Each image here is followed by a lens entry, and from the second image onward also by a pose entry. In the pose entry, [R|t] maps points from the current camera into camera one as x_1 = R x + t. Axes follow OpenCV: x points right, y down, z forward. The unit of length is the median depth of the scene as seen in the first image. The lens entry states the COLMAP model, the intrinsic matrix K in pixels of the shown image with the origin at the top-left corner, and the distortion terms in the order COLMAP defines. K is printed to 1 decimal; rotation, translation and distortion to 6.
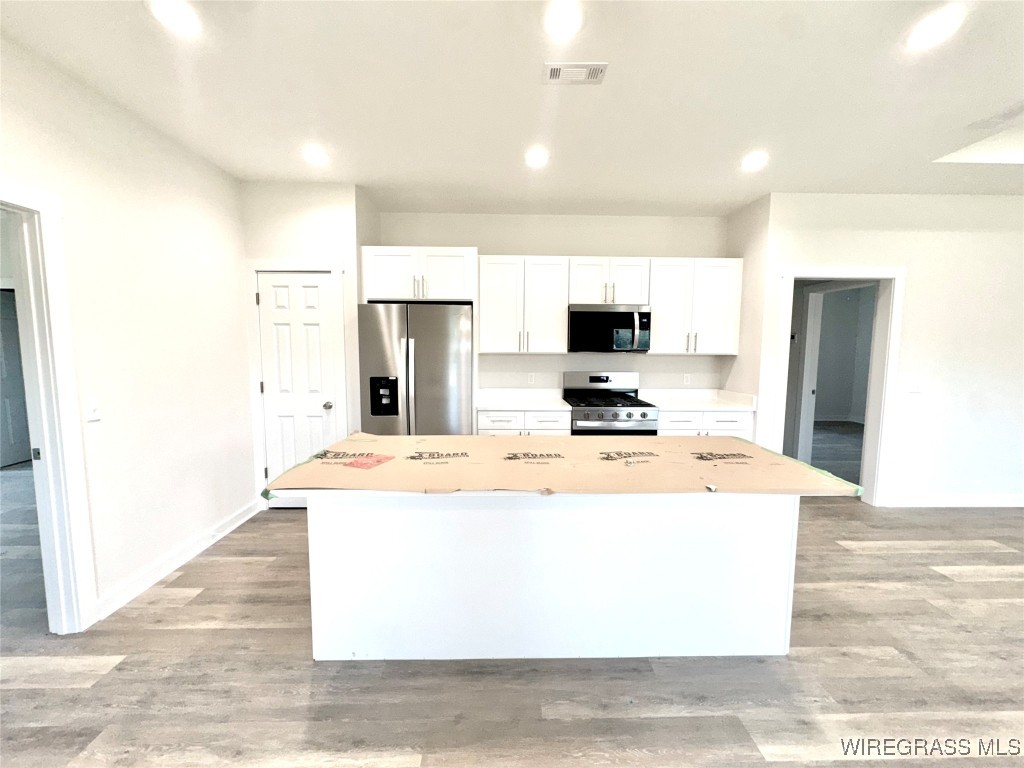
lens RADIAL K [[407.7, 0, 507.2], [0, 407.7, 386.7], [0, 0, 1]] dist [-0.000059, 0.000064]
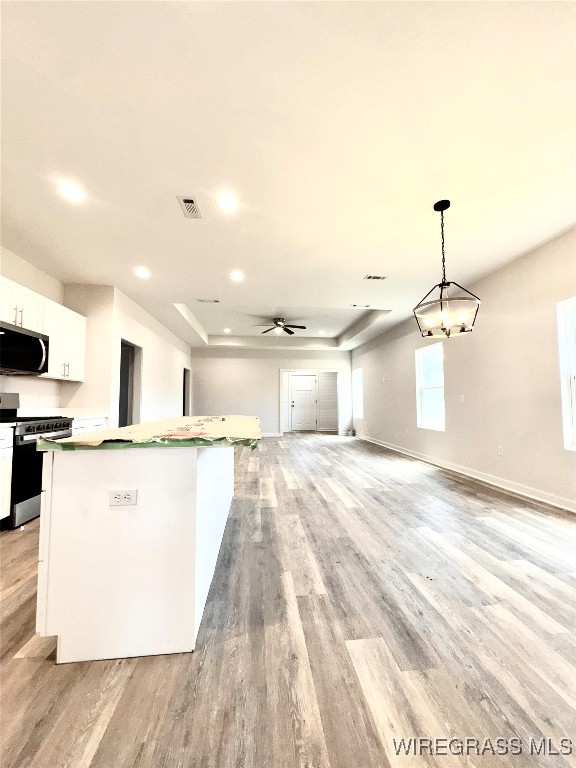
lens RADIAL K [[305.8, 0, 289.1], [0, 305.8, 383.8], [0, 0, 1]] dist [-0.000059, 0.000064]
pose [[-0.084613, 0.054220, 0.994938, -1.354602], [0.094473, 0.994457, -0.046159, 0.119746], [-0.991925, 0.090089, -0.089266, 0.867979]]
